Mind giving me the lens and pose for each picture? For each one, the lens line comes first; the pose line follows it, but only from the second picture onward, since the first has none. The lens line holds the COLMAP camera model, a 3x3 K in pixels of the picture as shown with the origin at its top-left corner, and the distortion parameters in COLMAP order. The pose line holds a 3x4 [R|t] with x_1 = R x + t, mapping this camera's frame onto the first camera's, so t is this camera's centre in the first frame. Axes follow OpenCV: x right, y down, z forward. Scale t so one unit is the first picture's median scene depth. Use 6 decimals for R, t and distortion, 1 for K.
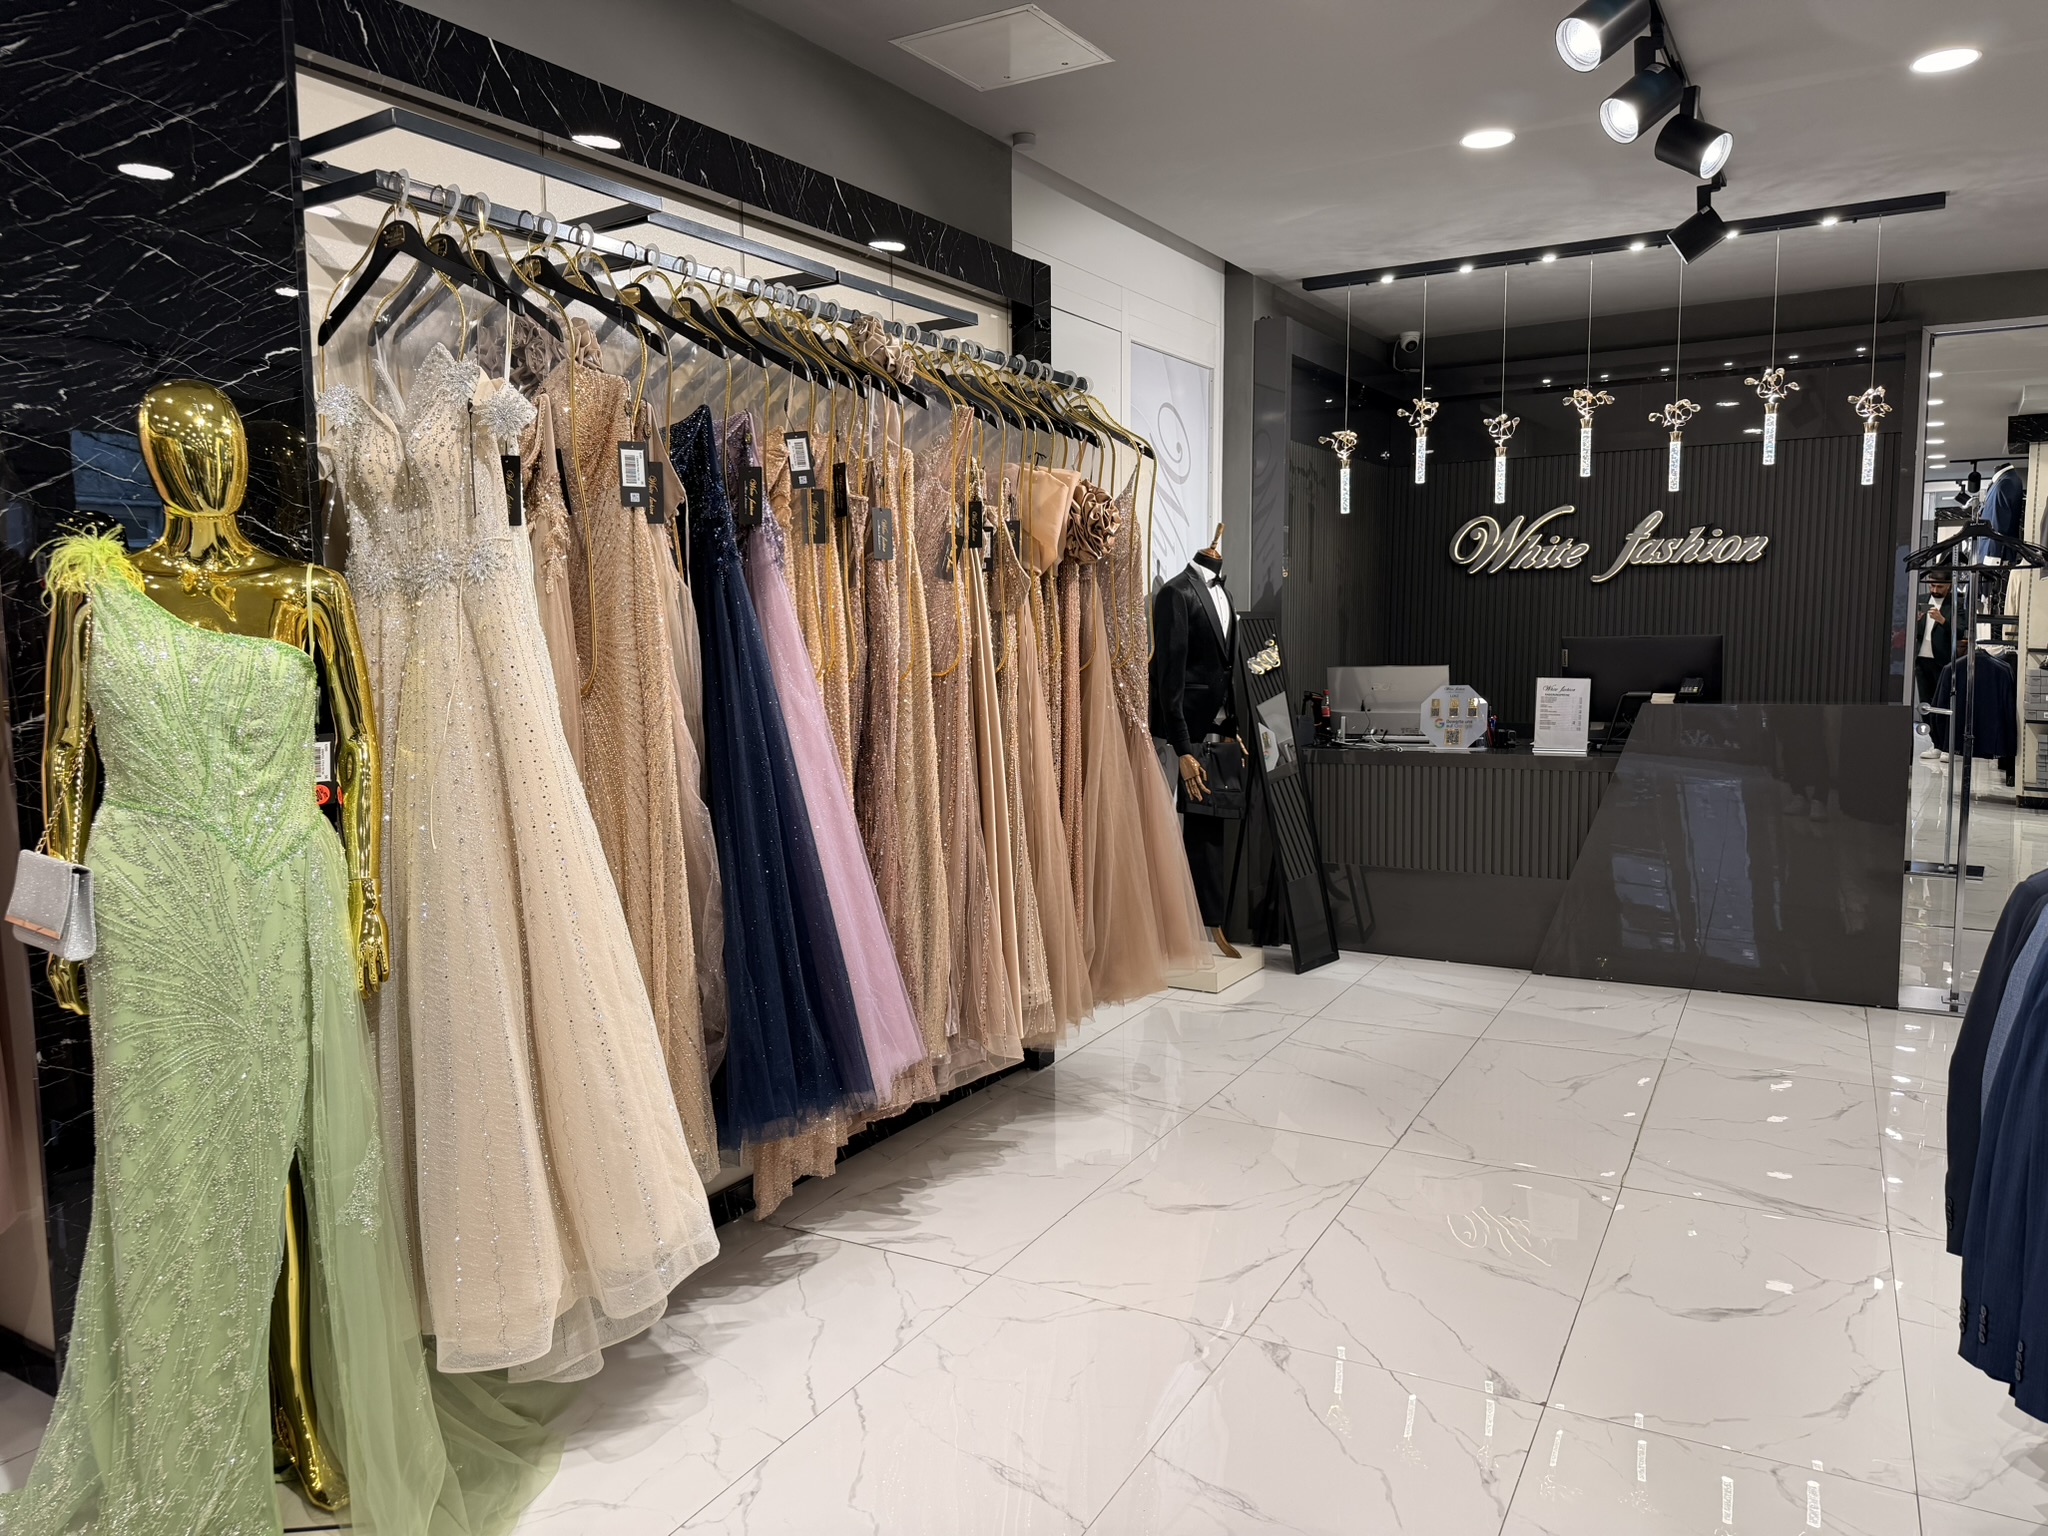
lens RADIAL K [[1442.9, 0, 1025.6], [0, 1442.9, 767.7], [0, 0, 1]] dist [0.033290, -0.001309]
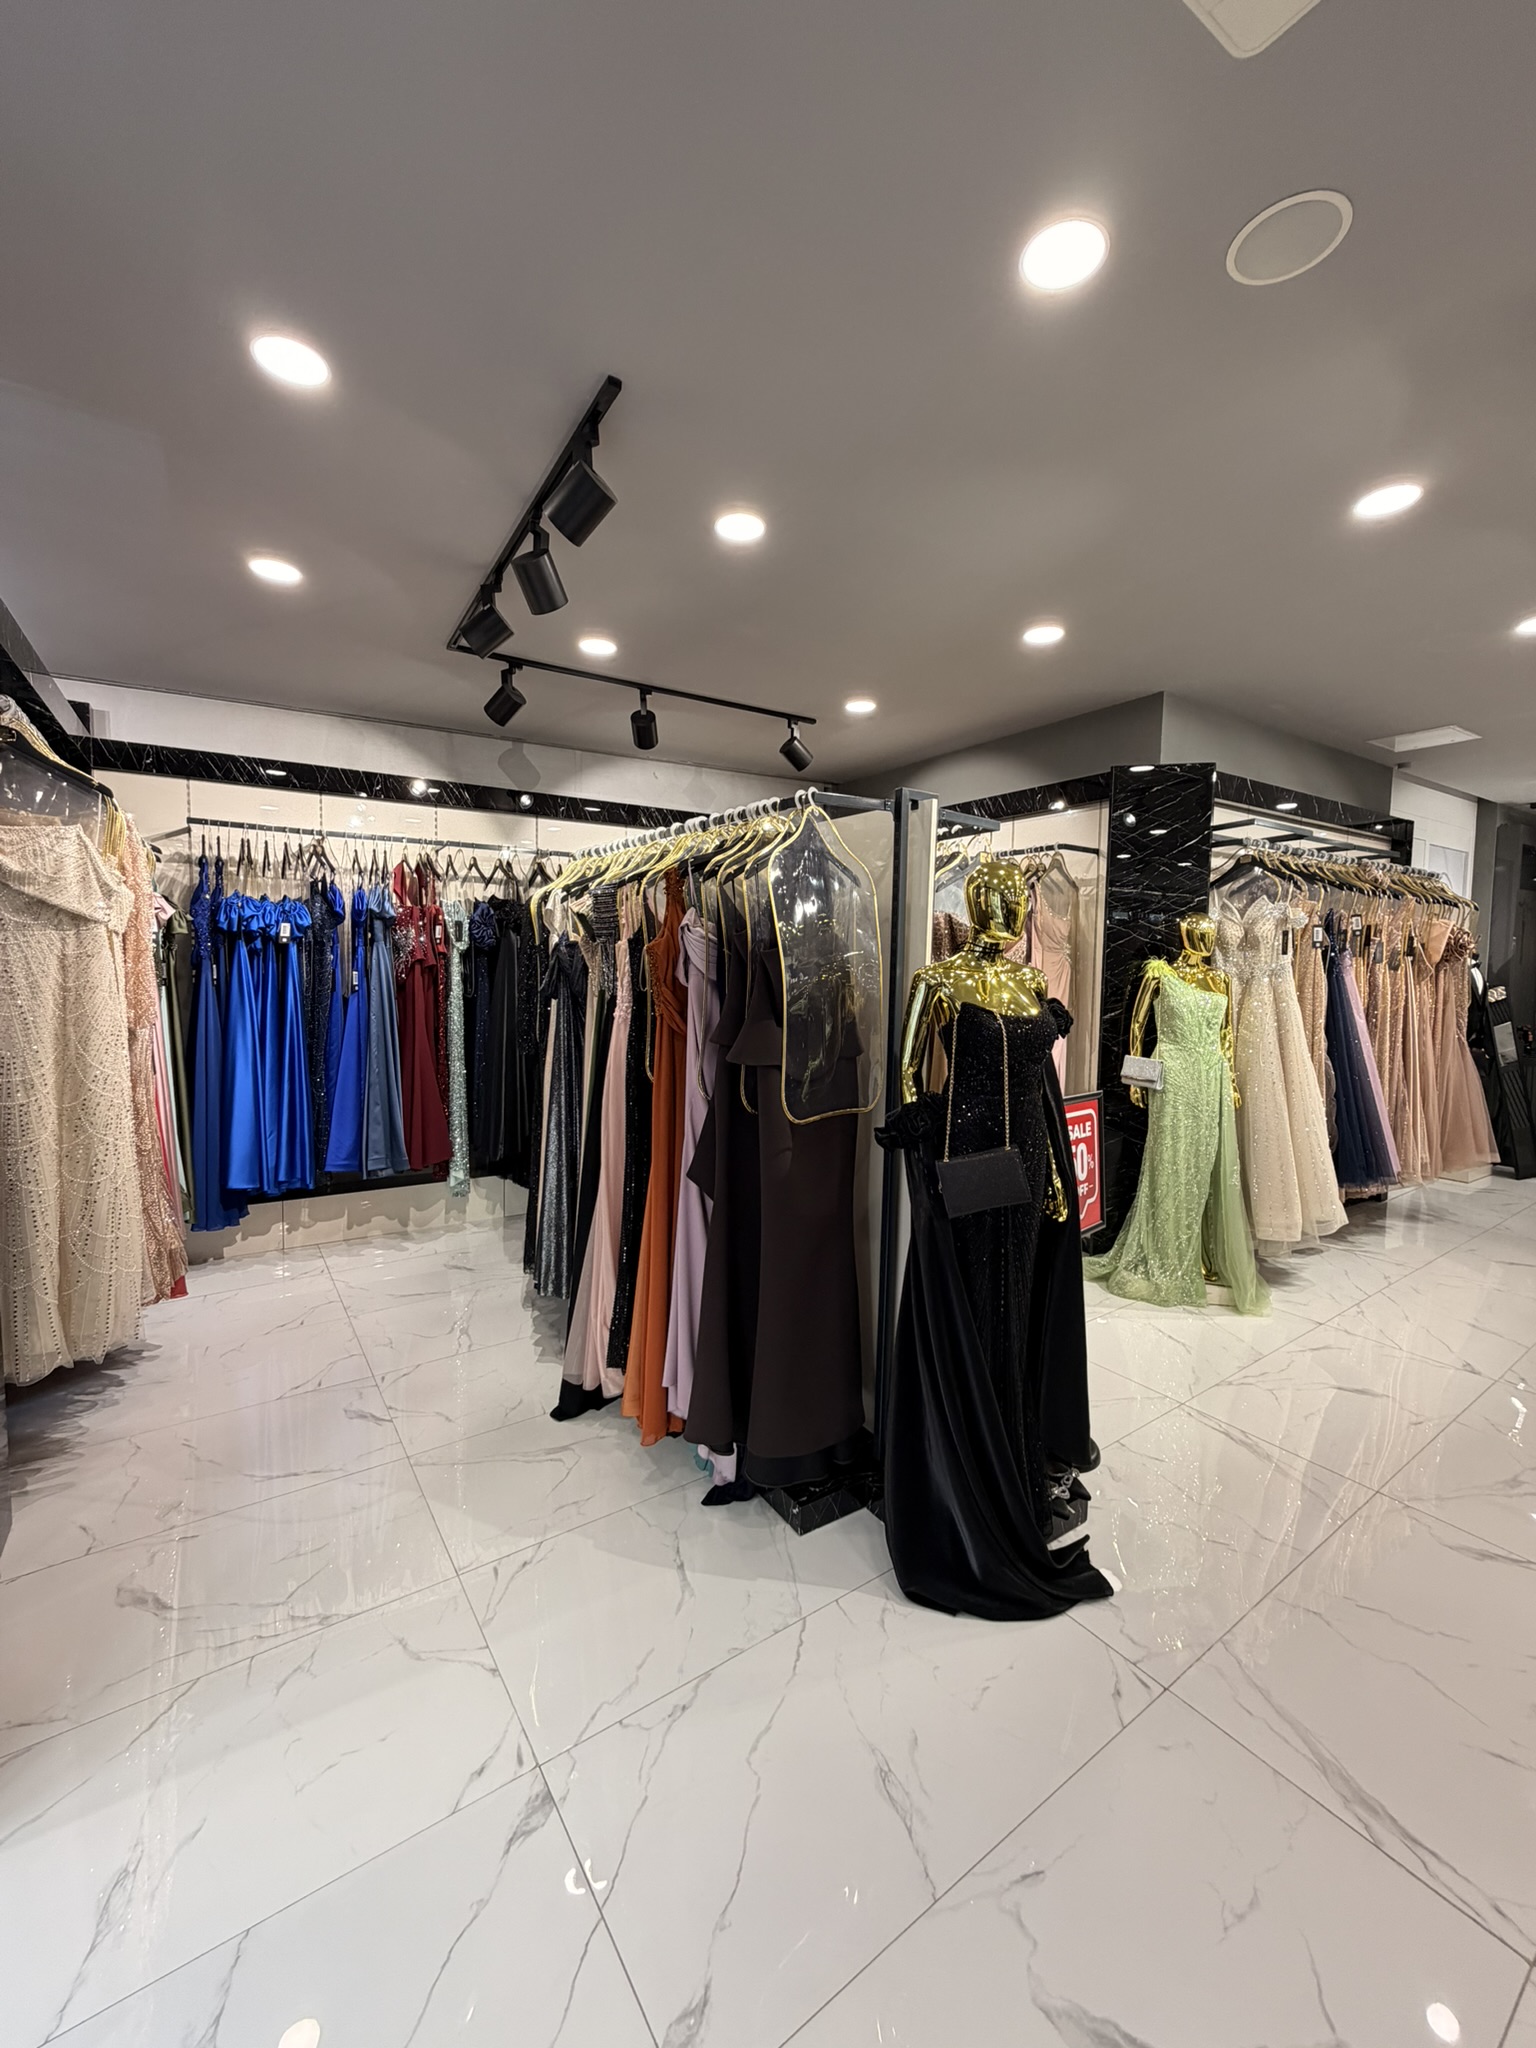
lens RADIAL K [[814.2, 0, 765.7], [0, 814.2, 1019.6], [0, 0, 1]] dist [-0.001049, -0.000156]
pose [[0.899026, 0.051336, -0.434875, -0.473557], [-0.065586, 0.997688, -0.017814, 0.046744], [0.432955, 0.044538, 0.900315, -0.745072]]
